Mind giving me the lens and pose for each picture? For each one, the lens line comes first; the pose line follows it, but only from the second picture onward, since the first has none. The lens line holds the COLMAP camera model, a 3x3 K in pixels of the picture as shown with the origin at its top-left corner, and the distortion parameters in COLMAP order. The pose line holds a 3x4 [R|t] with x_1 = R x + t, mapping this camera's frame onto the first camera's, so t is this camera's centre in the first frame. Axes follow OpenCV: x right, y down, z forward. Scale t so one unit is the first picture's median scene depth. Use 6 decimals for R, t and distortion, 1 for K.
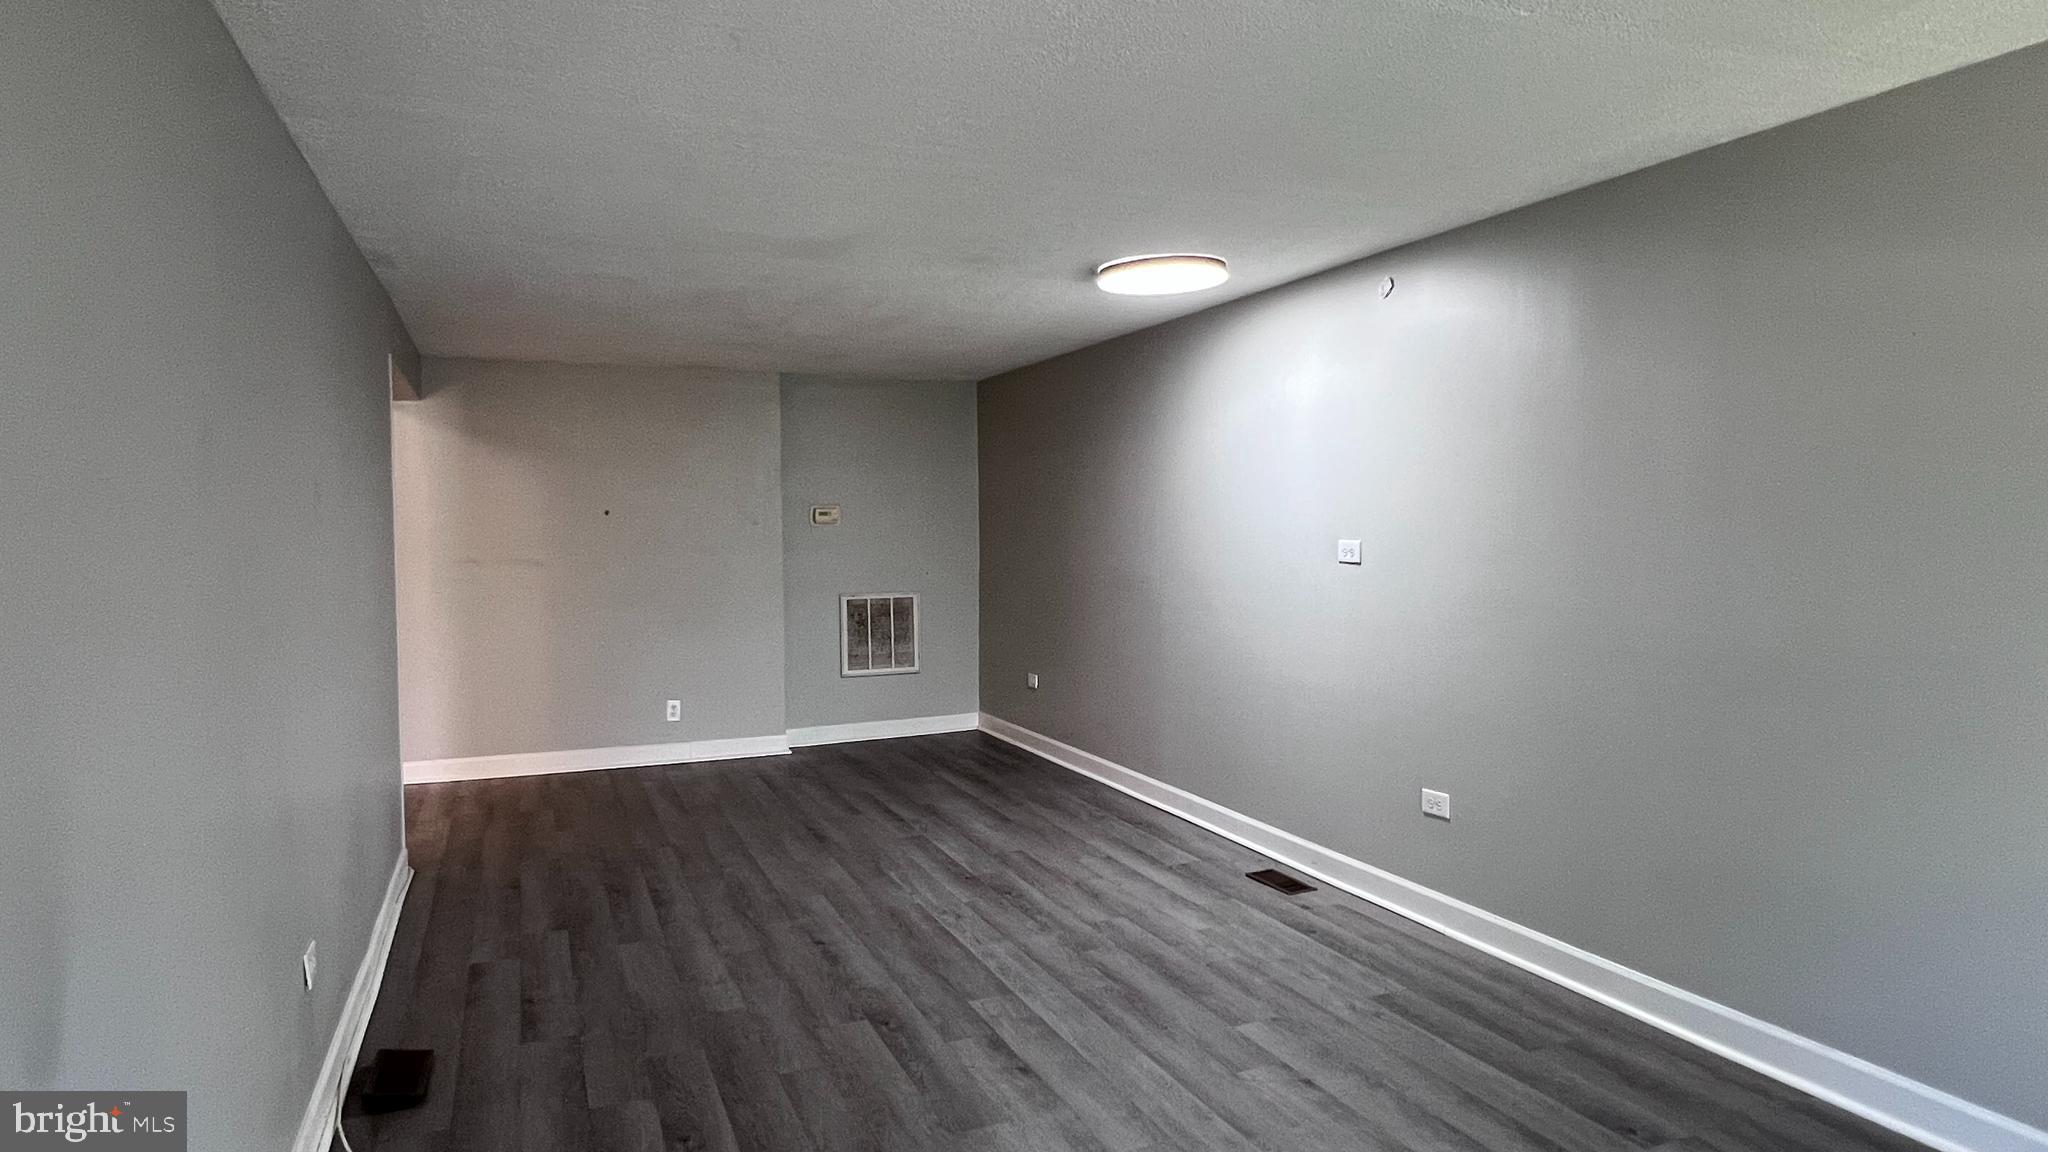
lens RADIAL K [[1176.8, 0, 1018.1], [0, 1176.8, 587.3], [0, 0, 1]] dist [0.000449, -0.000303]
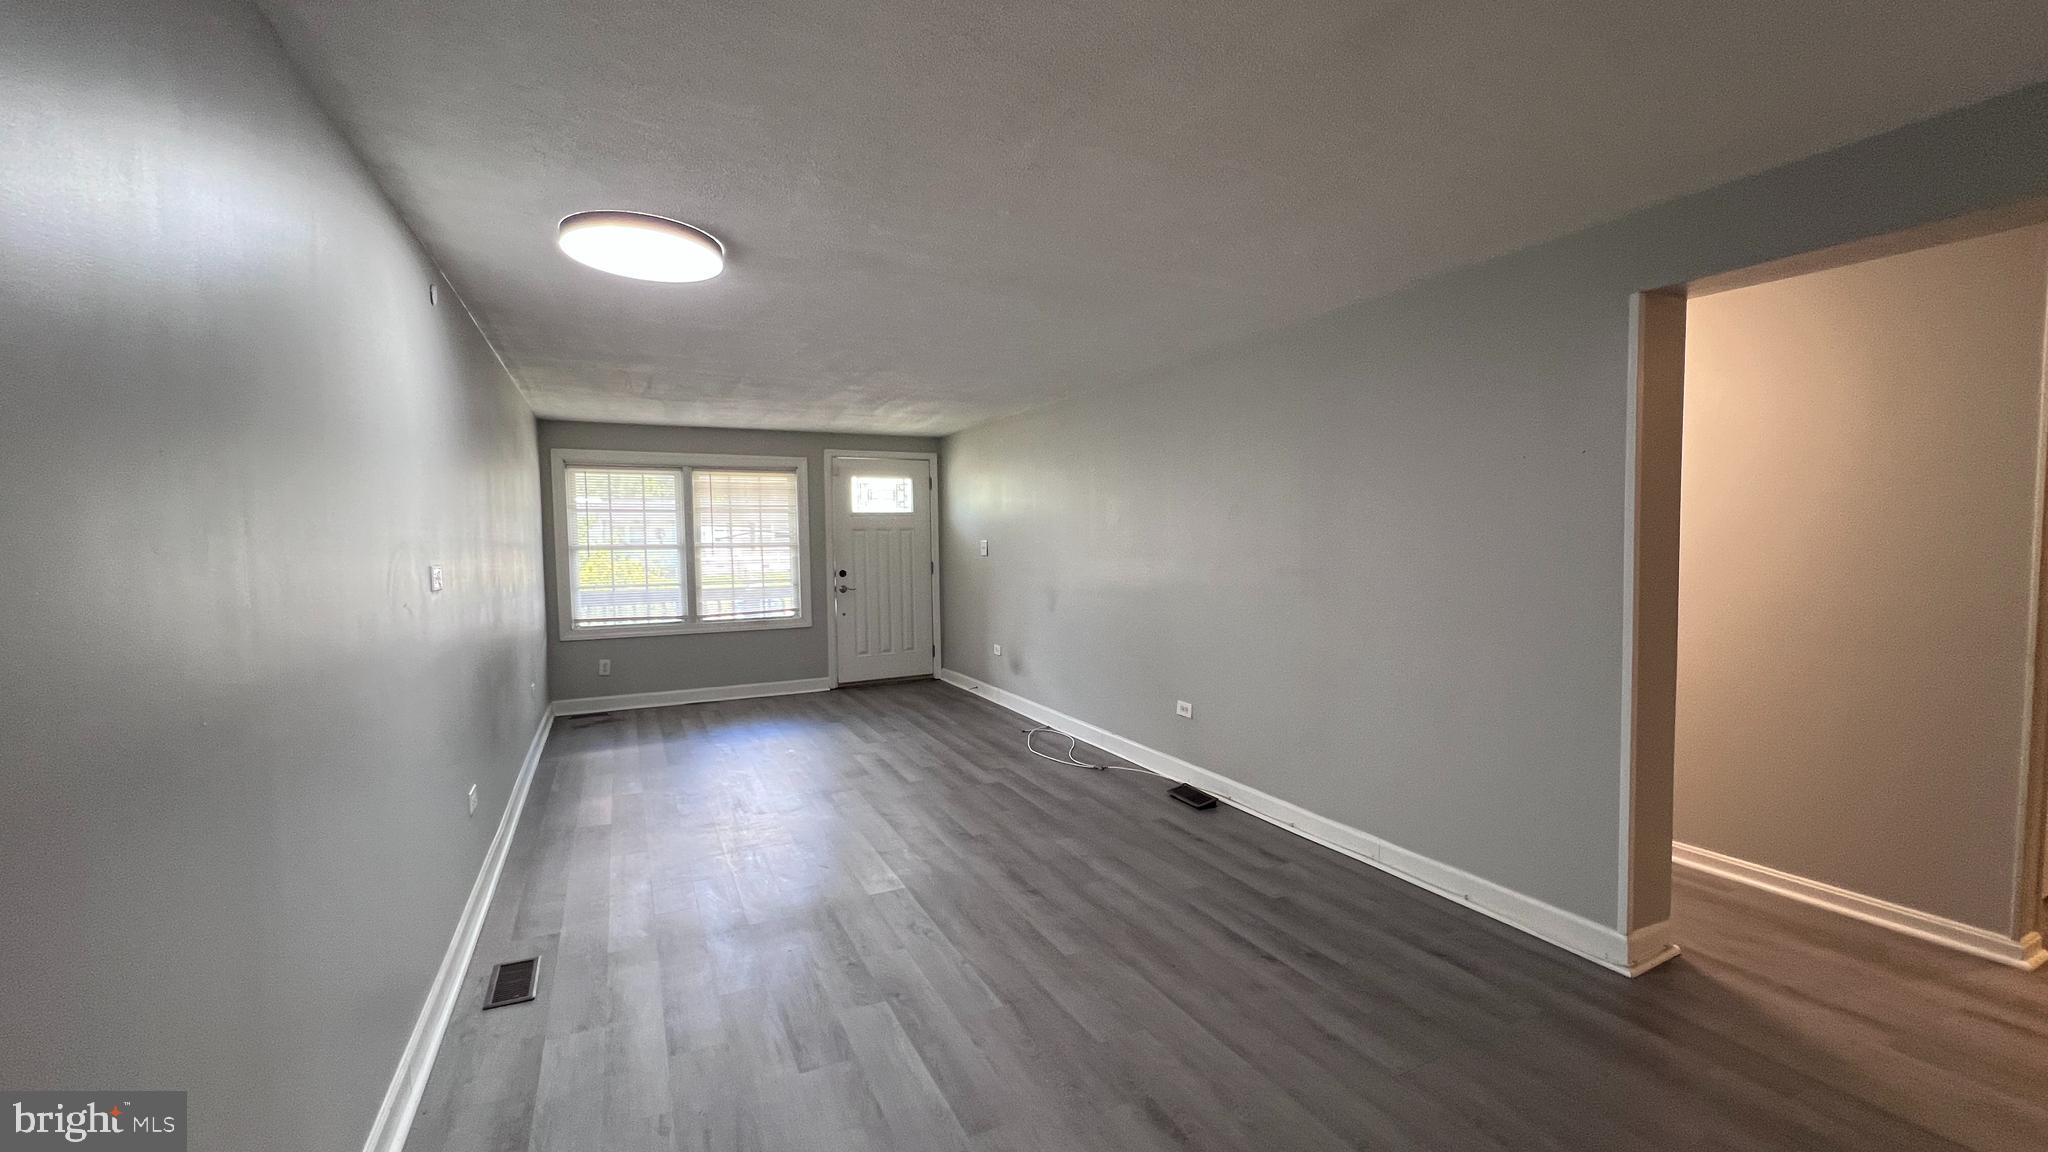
lens RADIAL K [[817.1, 0, 1022.8], [0, 817.1, 581.7], [0, 0, 1]] dist [-0.001901, 0.000269]
pose [[-0.998052, 0.026024, -0.056695, -0.110655], [0.019336, 0.993123, 0.115465, -0.088737], [0.059310, 0.114144, -0.991692, 1.629123]]
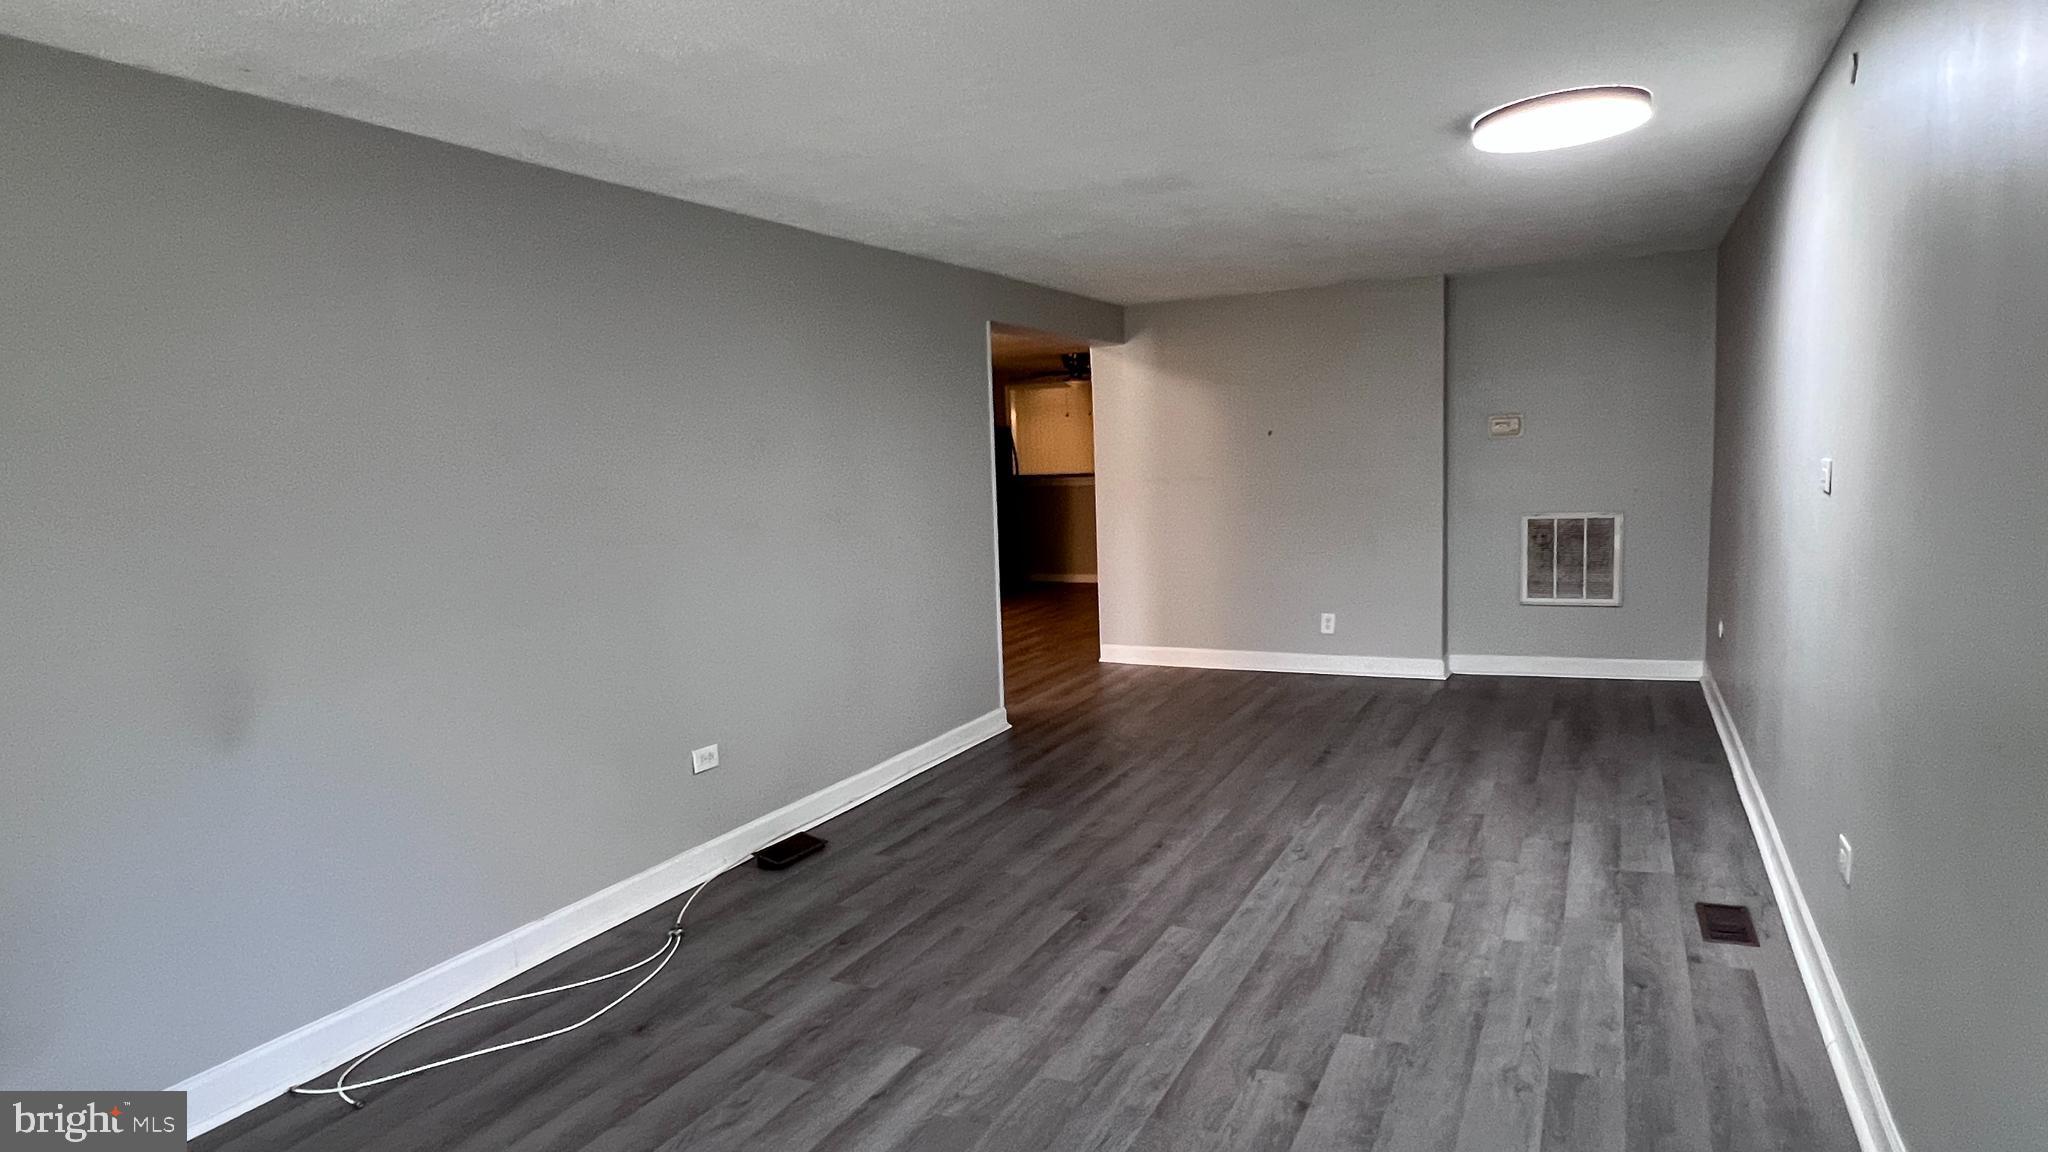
lens RADIAL K [[1176.8, 0, 1018.1], [0, 1176.8, 587.3], [0, 0, 1]] dist [0.000449, -0.000303]
pose [[0.646077, 0.067674, -0.760266, 0.506714], [-0.004195, 0.996361, 0.085125, -0.021952], [0.763260, -0.051808, 0.644011, 0.206257]]
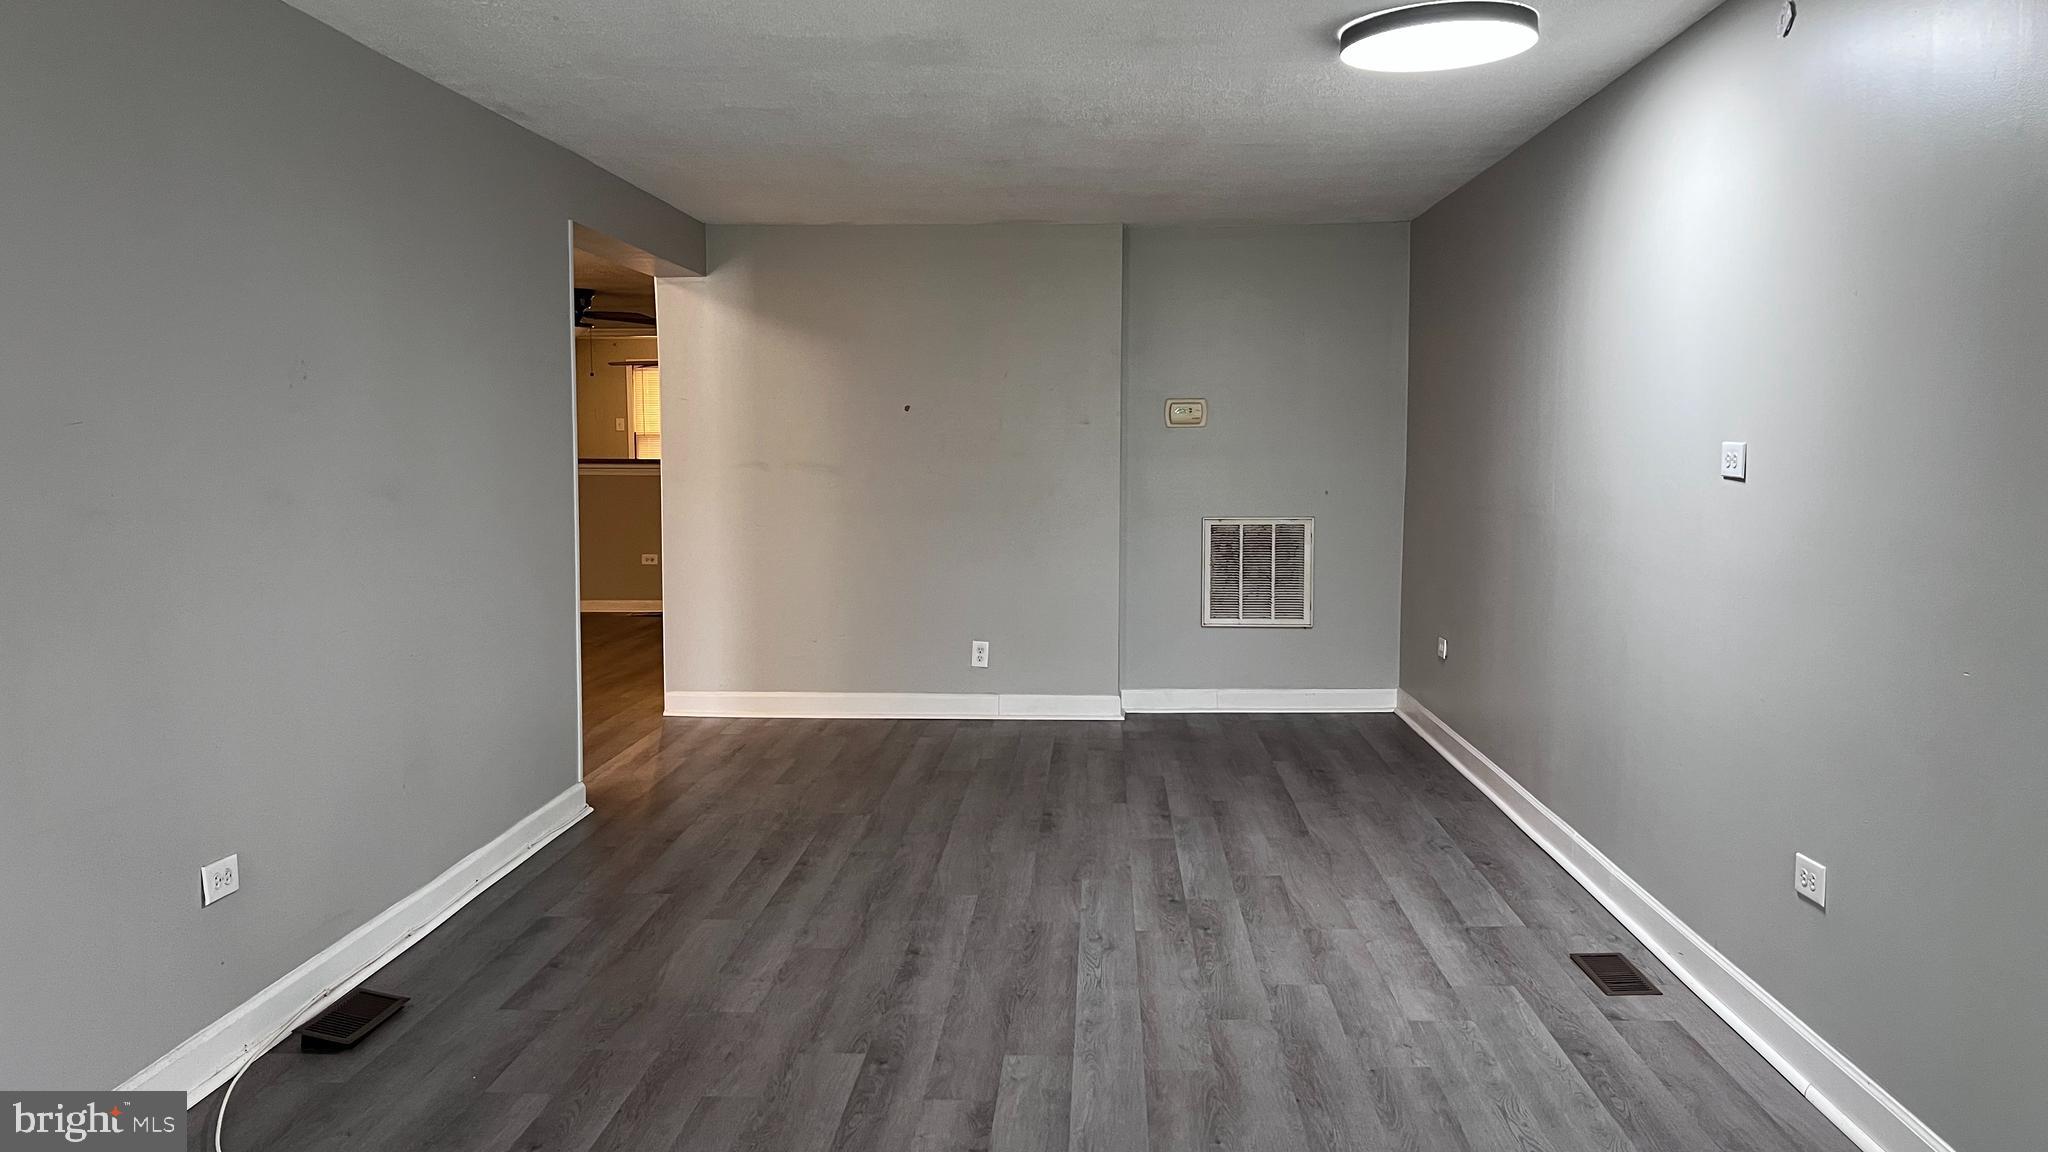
lens RADIAL K [[1535.8, 0, 1032.1], [0, 1535.8, 570.0], [0, 0, 1]] dist [0.096671, -0.191031]
pose [[0.901815, 0.044114, -0.429865, 0.305621], [-0.029436, 0.998736, 0.040739, 0.004684], [0.431119, -0.024085, 0.901973, 0.107622]]
